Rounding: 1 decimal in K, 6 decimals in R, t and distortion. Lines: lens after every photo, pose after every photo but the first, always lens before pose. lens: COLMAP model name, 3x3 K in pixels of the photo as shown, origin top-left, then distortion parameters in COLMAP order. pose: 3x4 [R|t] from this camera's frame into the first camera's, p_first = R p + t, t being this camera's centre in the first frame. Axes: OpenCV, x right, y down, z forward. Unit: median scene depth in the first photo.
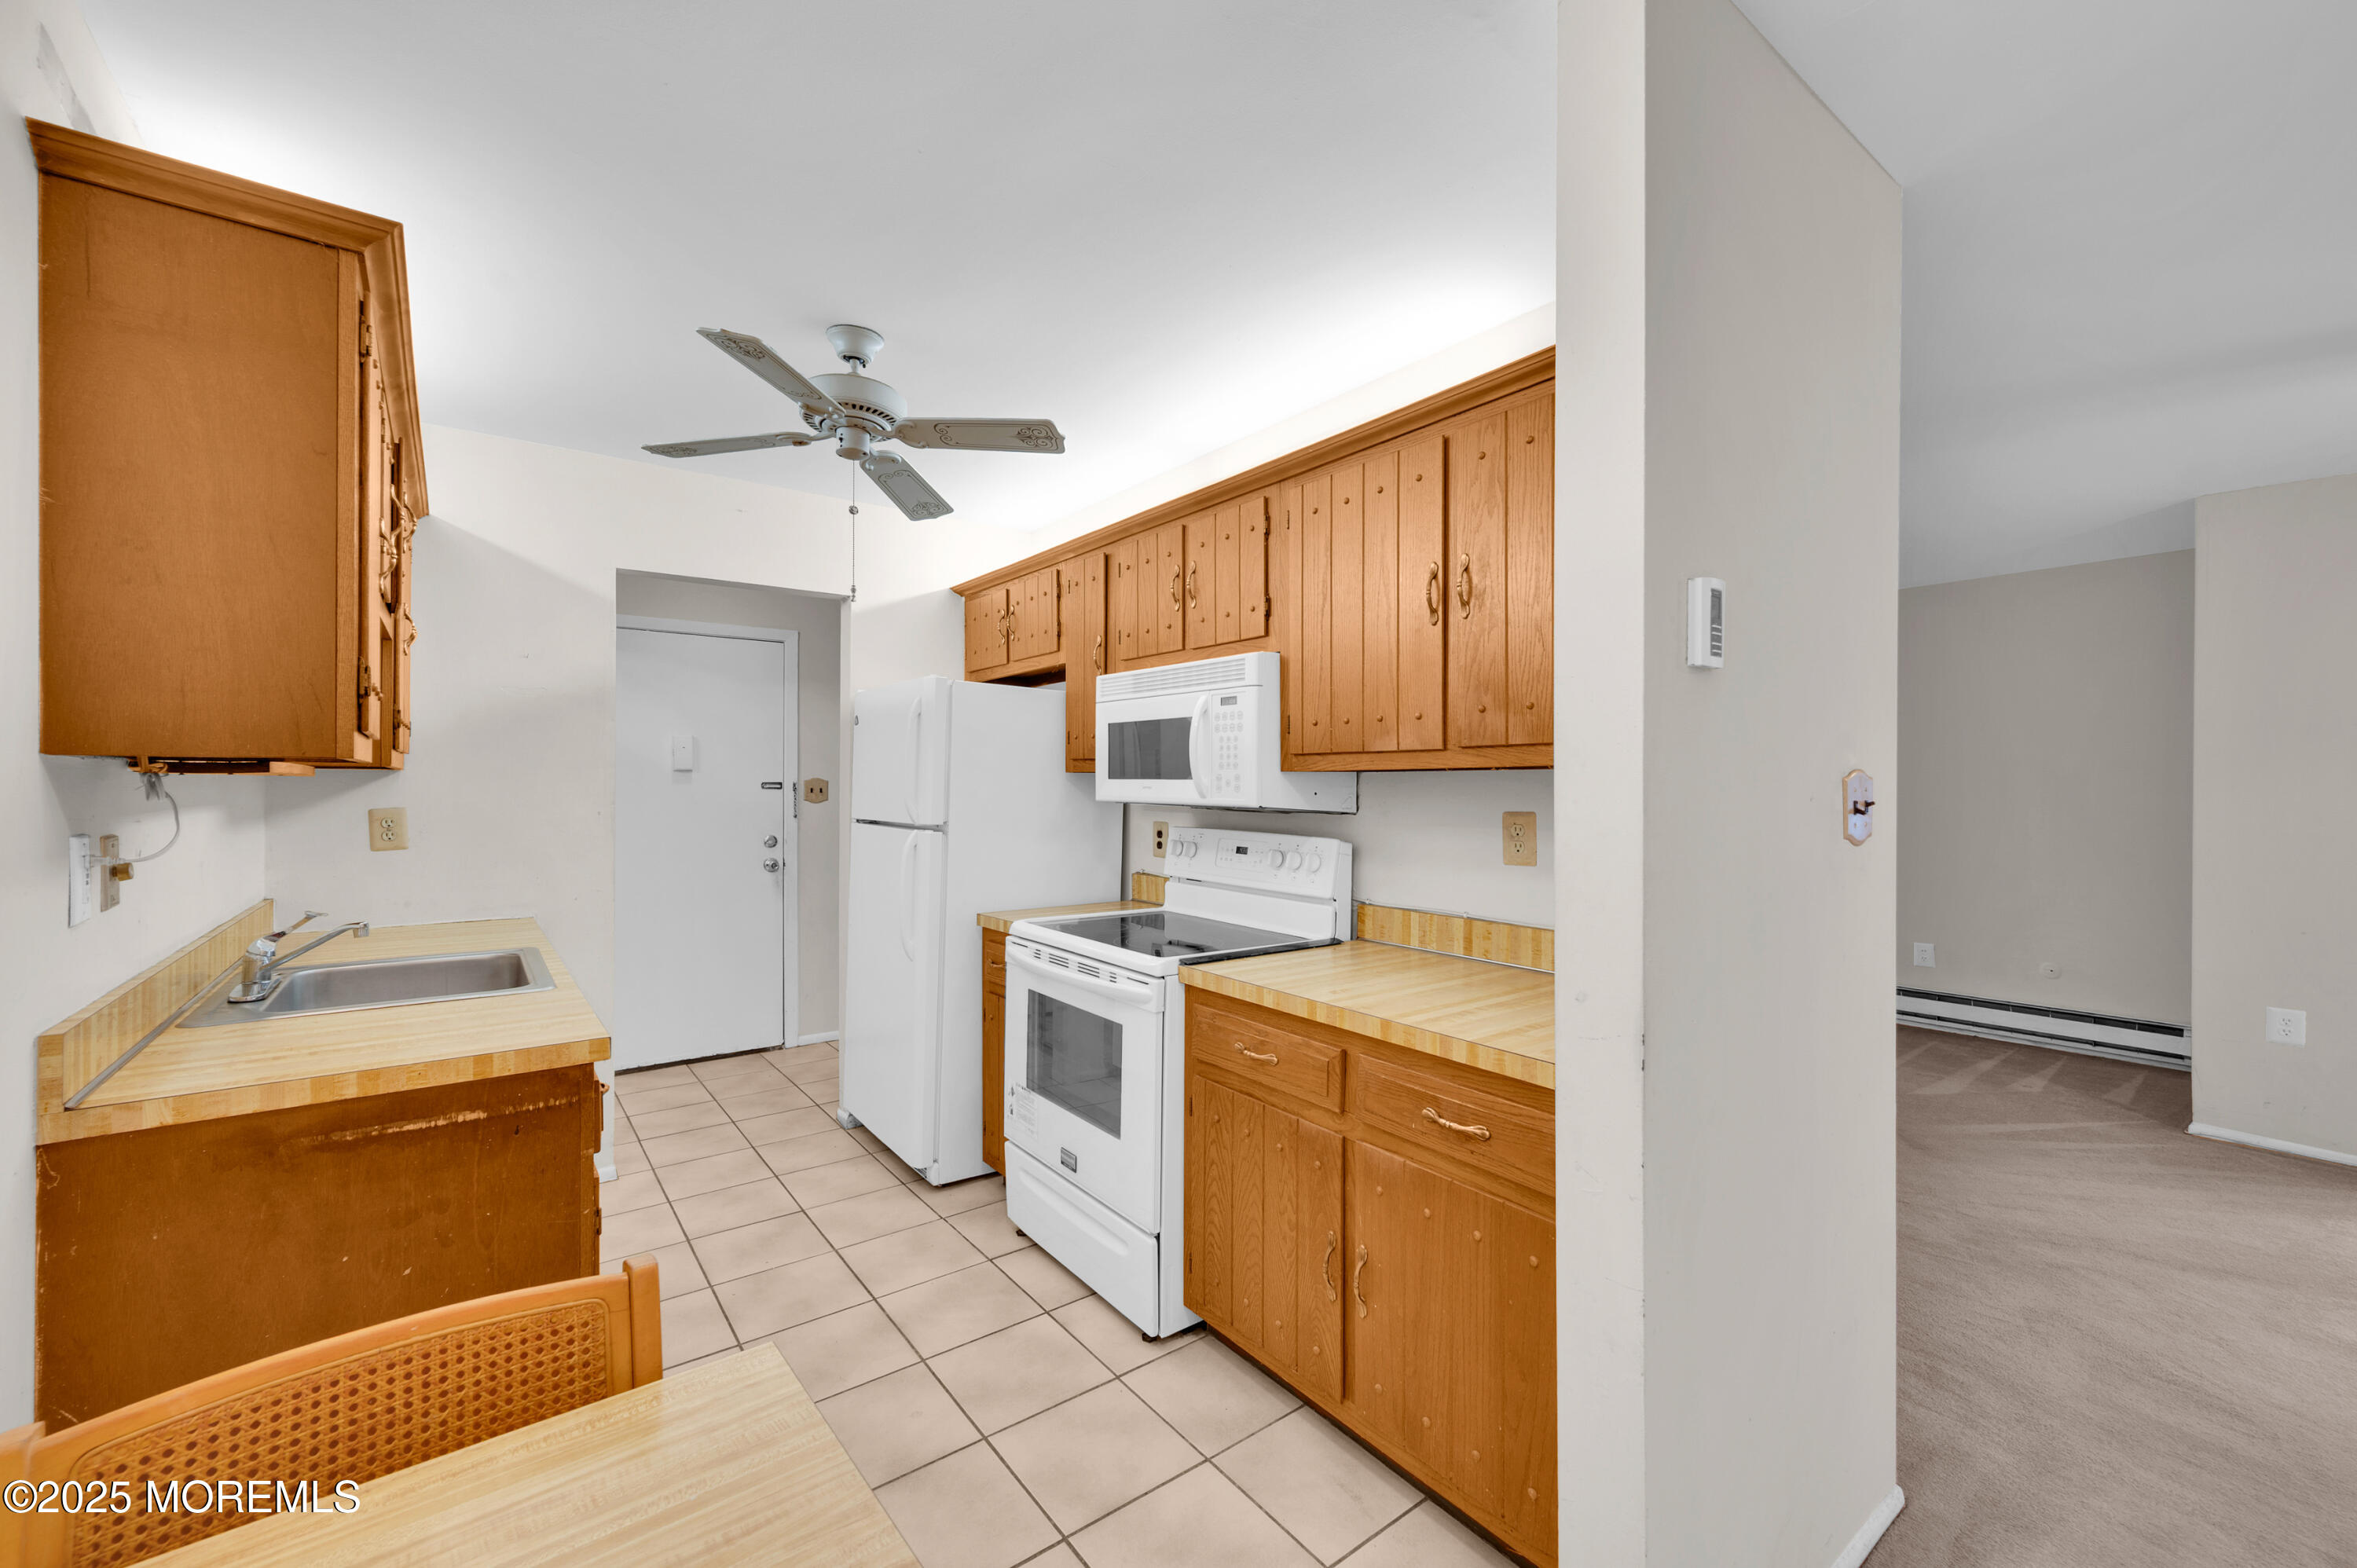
lens RADIAL K [[949.7, 0, 1178.5], [0, 949.7, 784.0], [0, 0, 1]] dist [-0.001546, 0.000077]
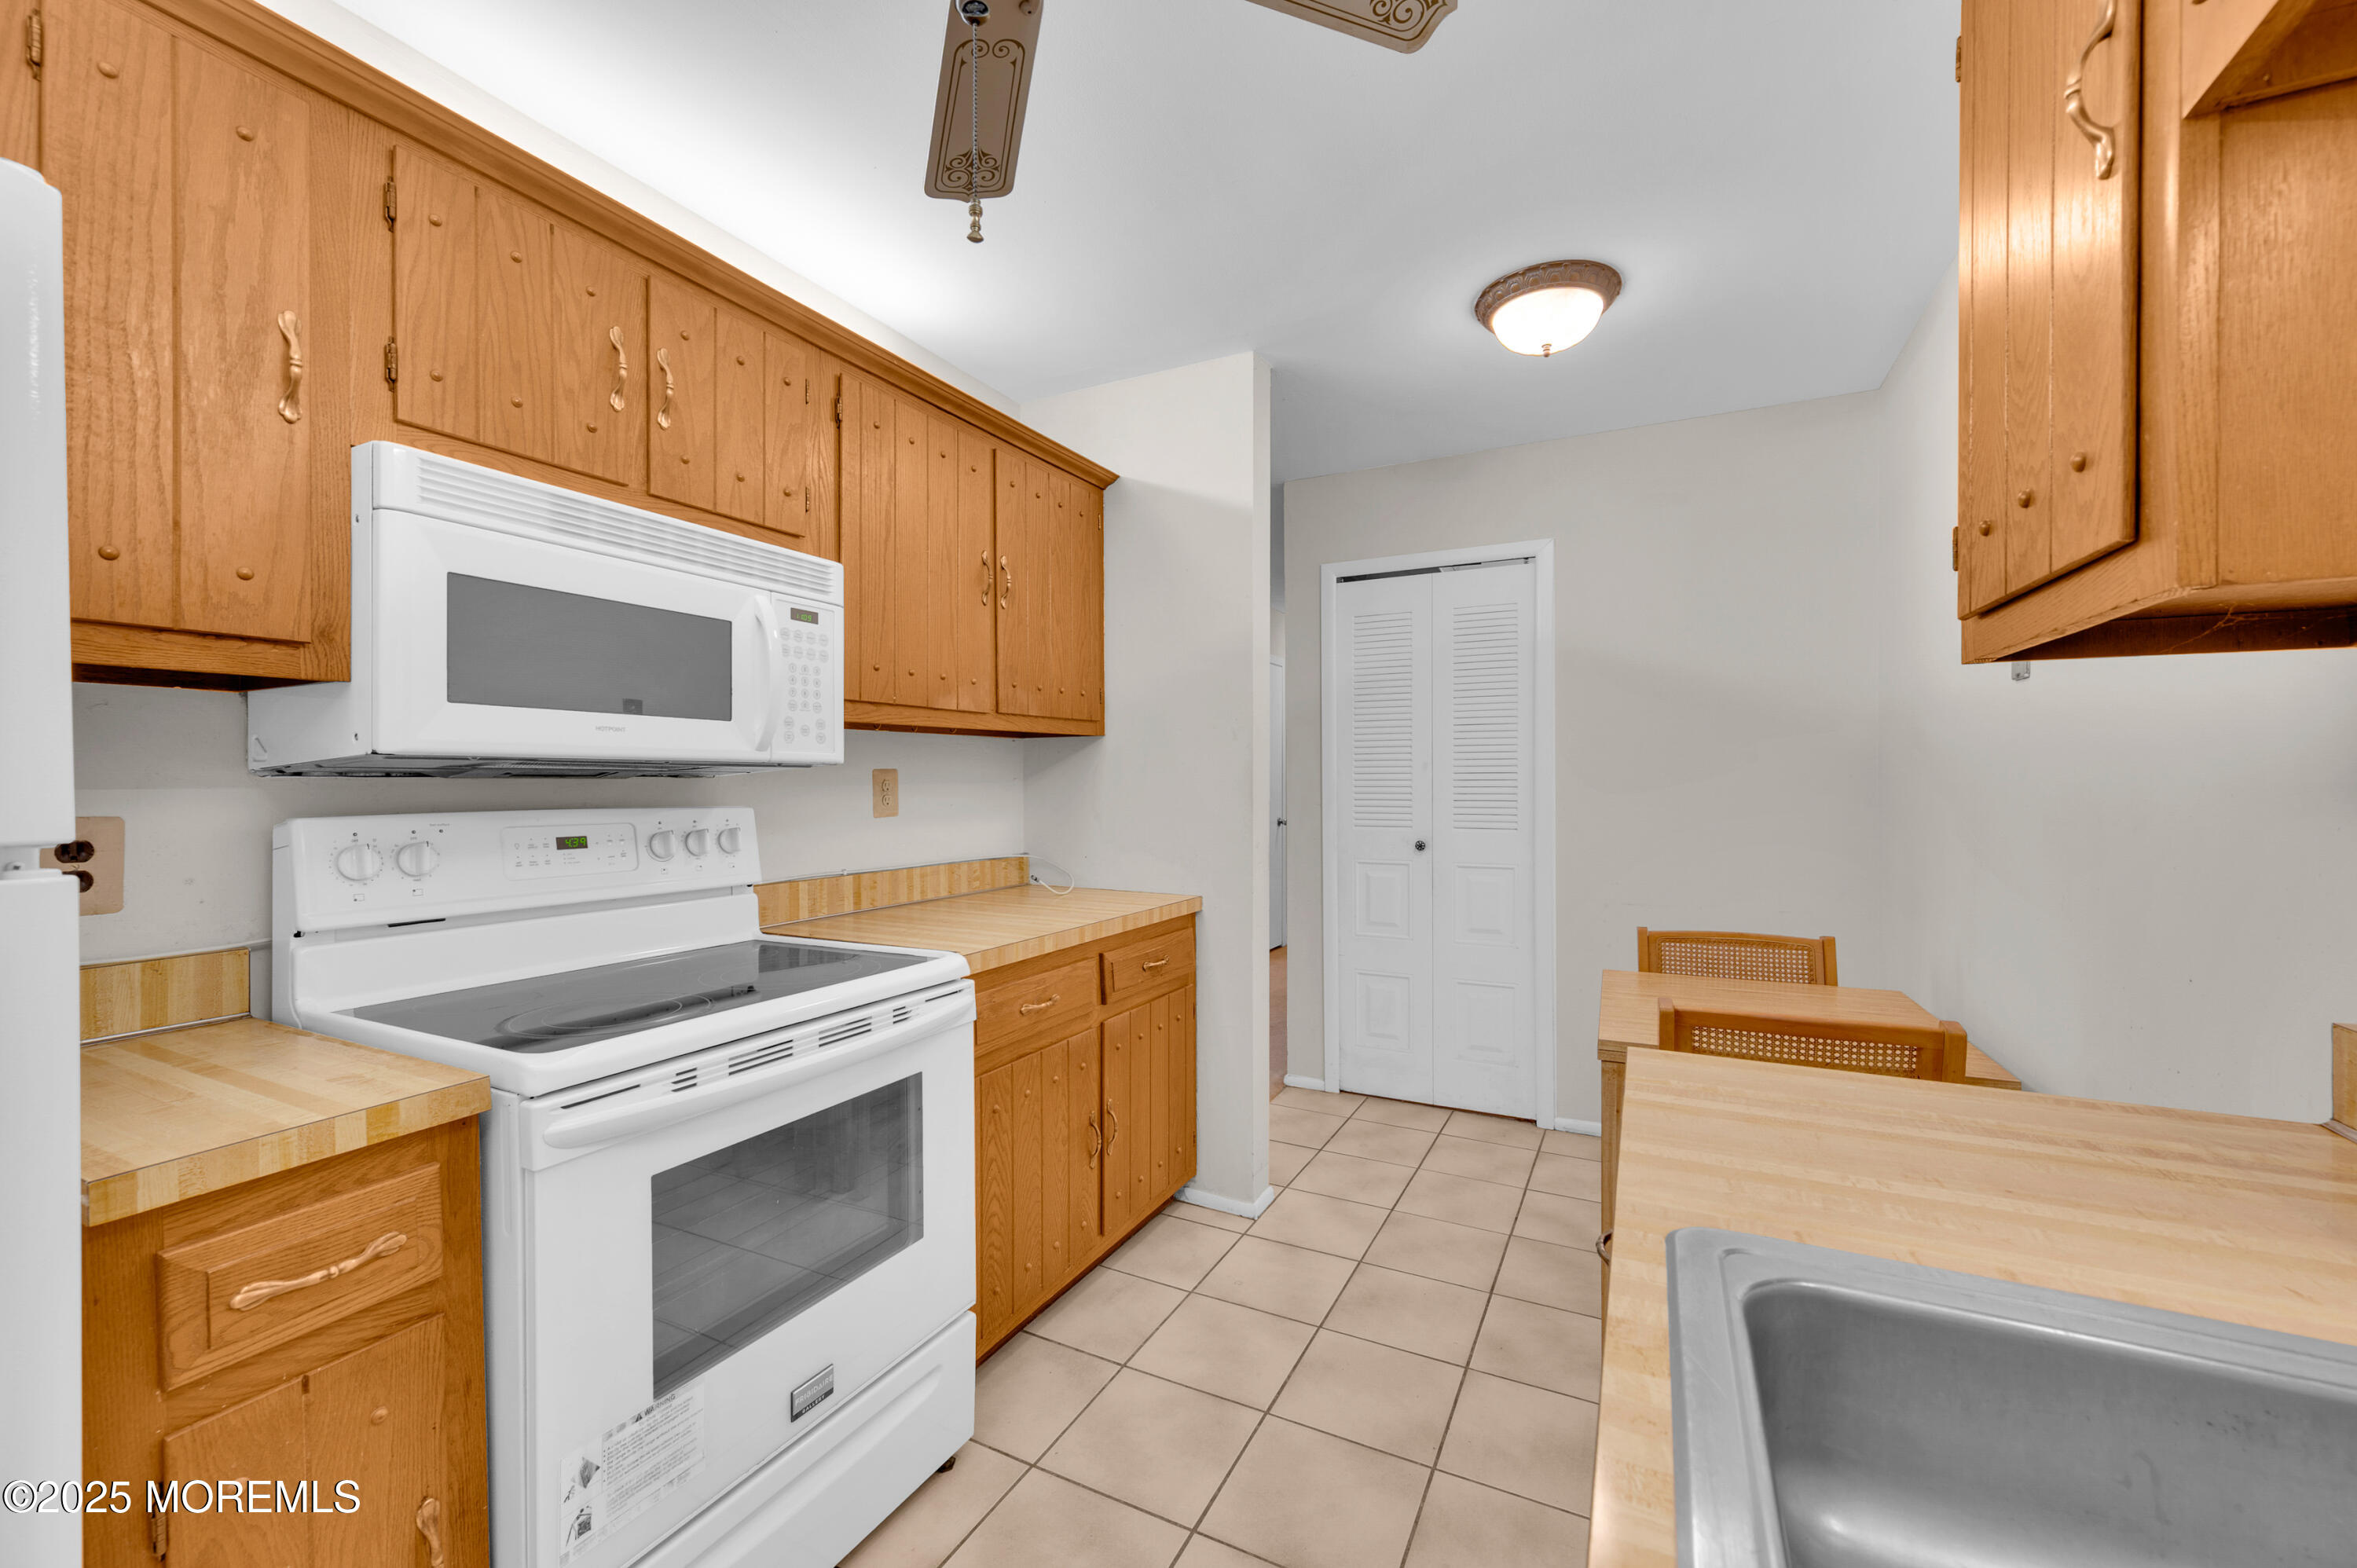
lens RADIAL K [[928.4, 0, 1178.5], [0, 928.4, 784.0], [0, 0, 1]] dist [0.001136, 0.000020]
pose [[-0.433205, -0.007770, 0.901262, -0.732841], [0.001052, 0.999958, 0.009127, 0.034769], [-0.901295, 0.004902, -0.433178, 1.092266]]
